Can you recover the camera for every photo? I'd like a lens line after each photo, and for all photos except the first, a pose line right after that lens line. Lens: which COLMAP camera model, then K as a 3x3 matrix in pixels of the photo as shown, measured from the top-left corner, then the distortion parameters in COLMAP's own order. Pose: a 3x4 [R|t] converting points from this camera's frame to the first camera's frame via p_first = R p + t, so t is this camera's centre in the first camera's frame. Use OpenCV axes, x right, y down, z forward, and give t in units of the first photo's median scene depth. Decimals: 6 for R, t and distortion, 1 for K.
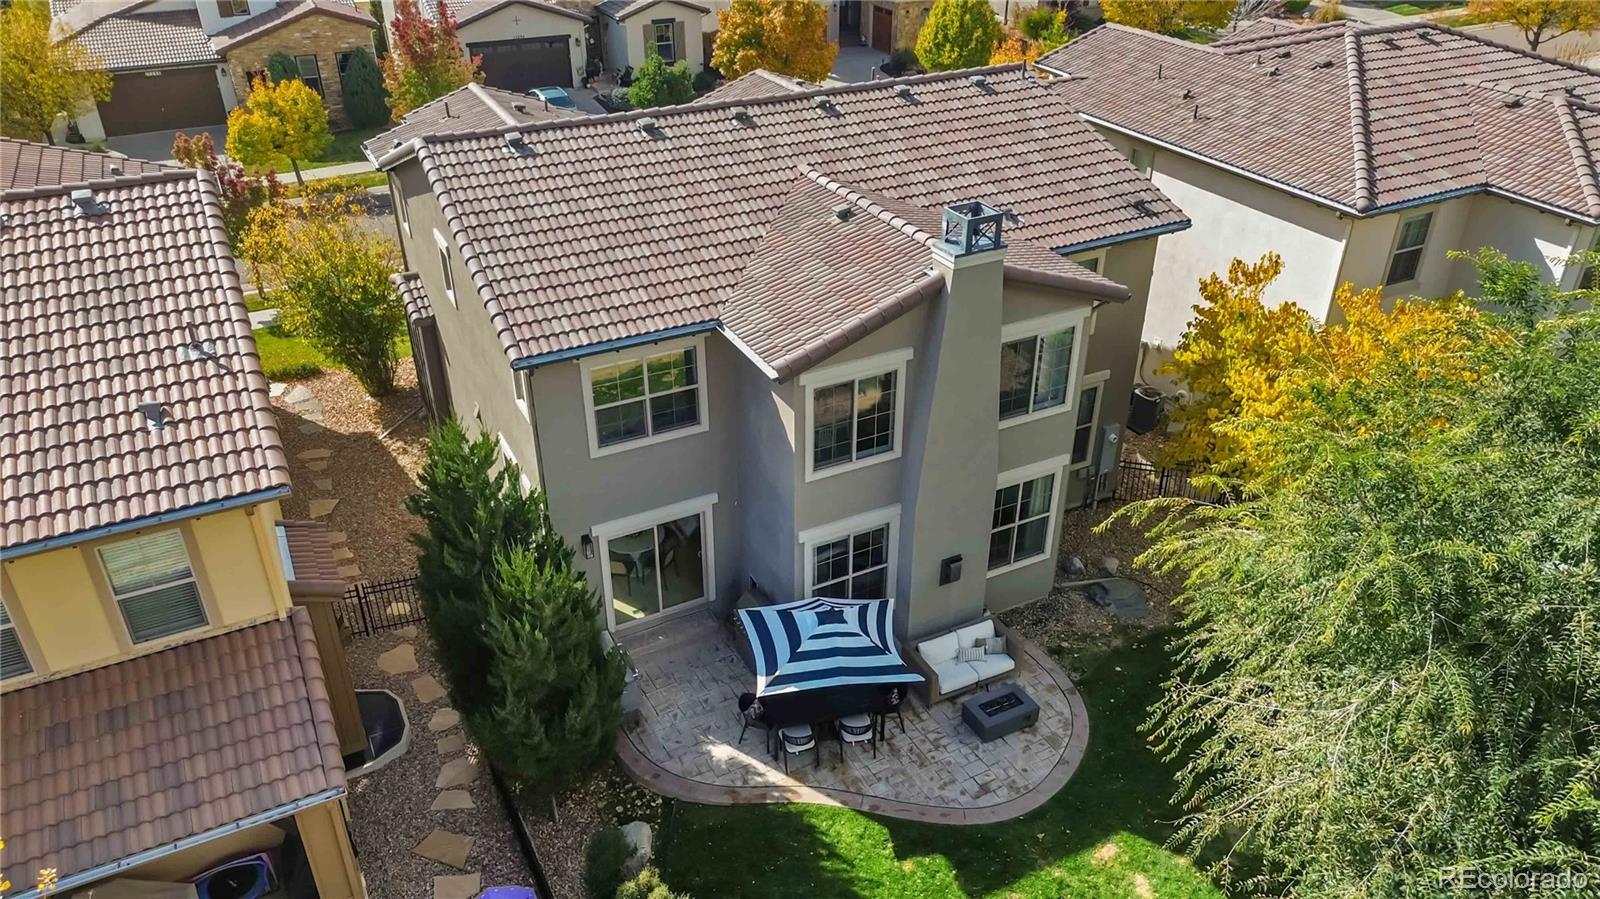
lens RADIAL K [[1149.9, 0, 800.0], [0, 1149.9, 449.5], [0, 0, 1]] dist [0.085263, -0.073062]
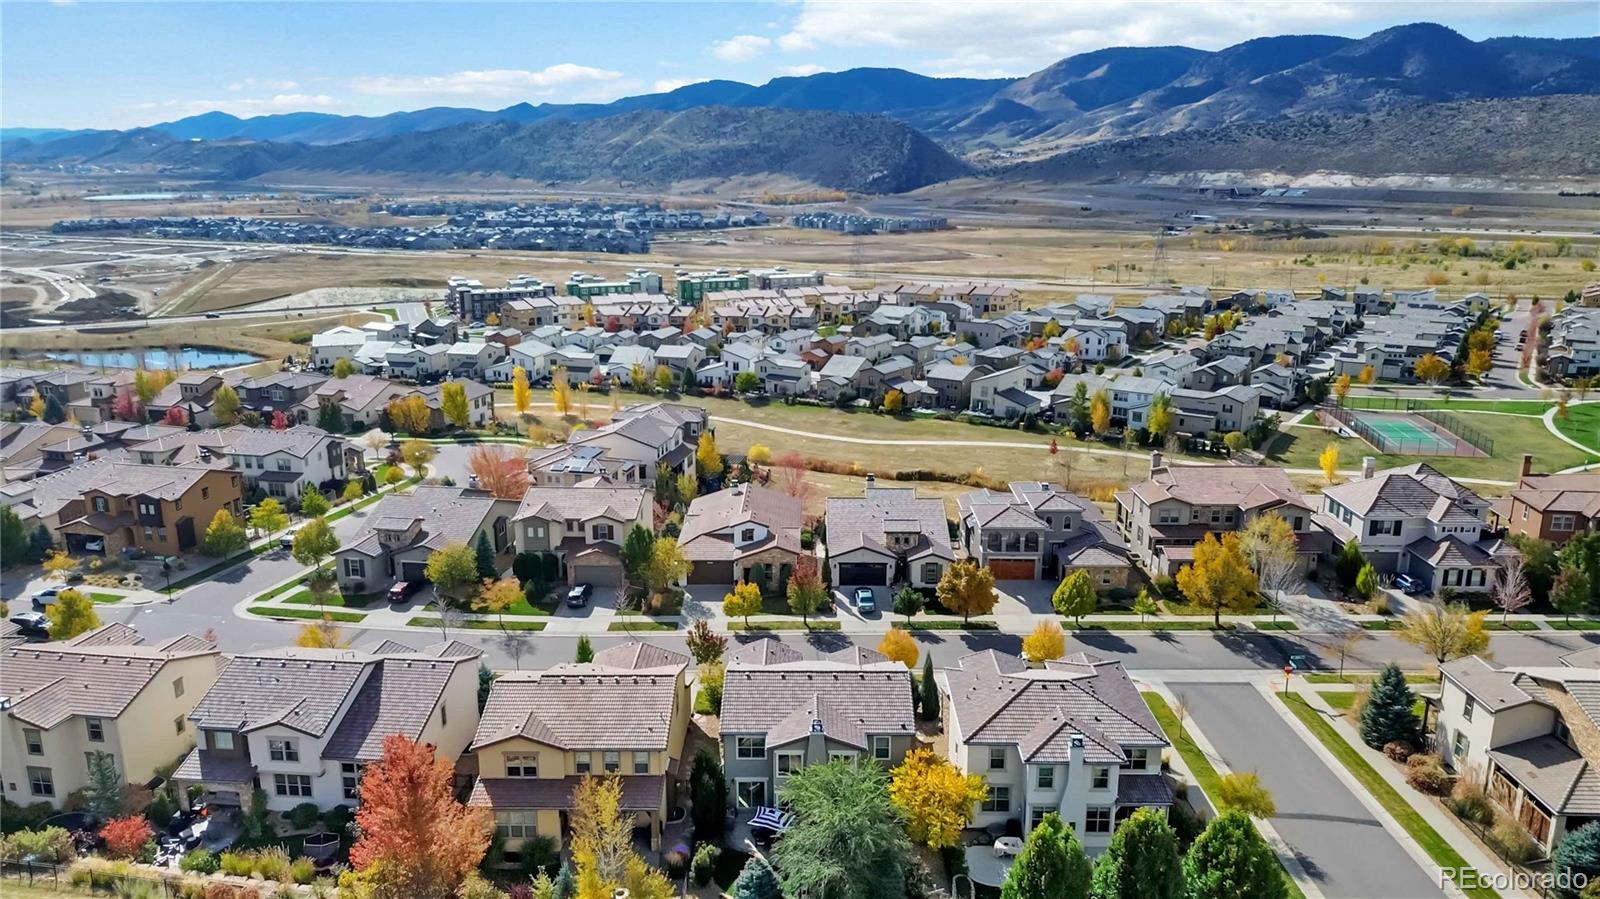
lens RADIAL K [[1149.9, 0, 800.0], [0, 1149.9, 449.5], [0, 0, 1]] dist [0.085263, -0.073062]
pose [[0.887032, 0.115404, -0.447053, 1.766700], [-0.233151, 0.947697, -0.217971, -0.197137], [0.398516, 0.297578, 0.867544, -2.873330]]
